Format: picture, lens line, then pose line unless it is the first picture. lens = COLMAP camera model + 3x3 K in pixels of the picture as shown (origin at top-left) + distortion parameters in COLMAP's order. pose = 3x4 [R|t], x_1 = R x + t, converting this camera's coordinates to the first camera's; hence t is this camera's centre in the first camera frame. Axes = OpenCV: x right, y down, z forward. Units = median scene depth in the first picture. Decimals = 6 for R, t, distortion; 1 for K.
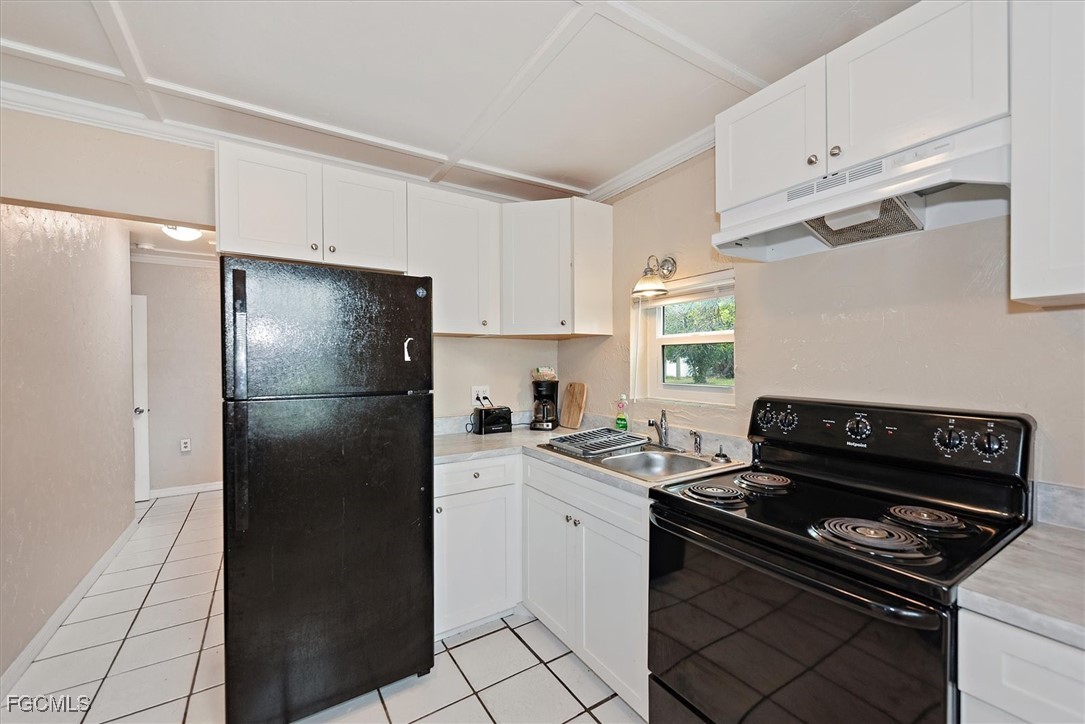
lens RADIAL K [[447.5, 0, 565.2], [0, 447.5, 354.1], [0, 0, 1]] dist [0.003170, -0.000602]
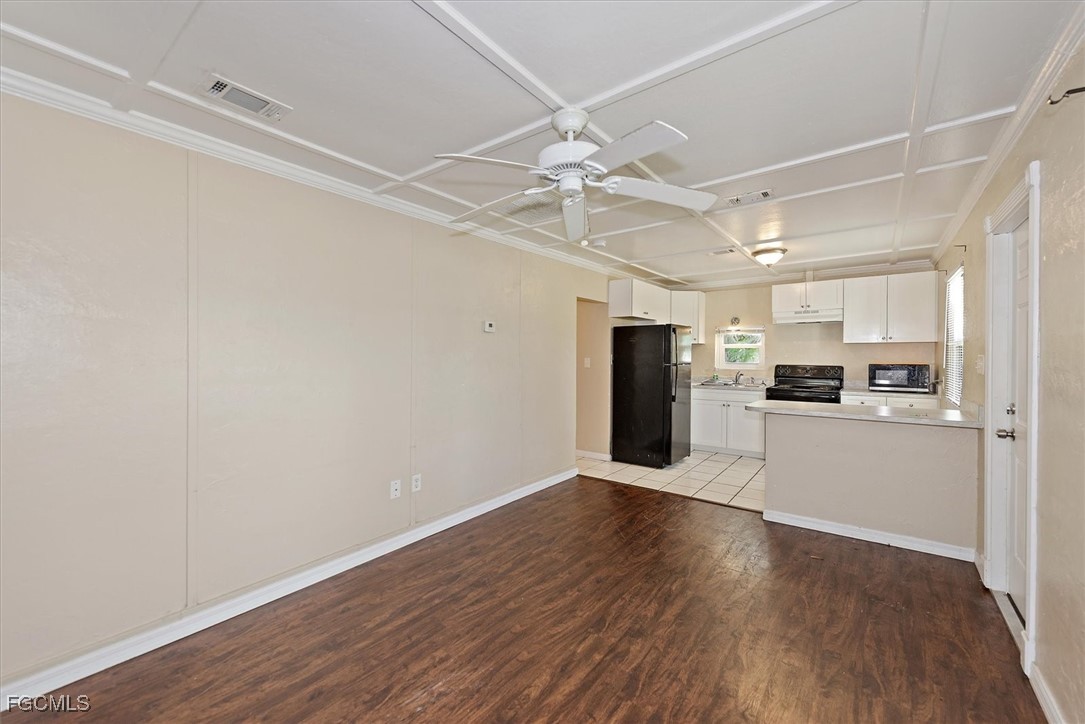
lens RADIAL K [[437.0, 0, 542.1], [0, 437.0, 343.2], [0, 0, 1]] dist [0.007282, -0.000613]
pose [[0.942836, 0.011360, 0.333064, -2.168020], [-0.009125, 0.999924, -0.008275, -0.025099], [-0.333133, 0.004763, 0.942868, -1.433303]]
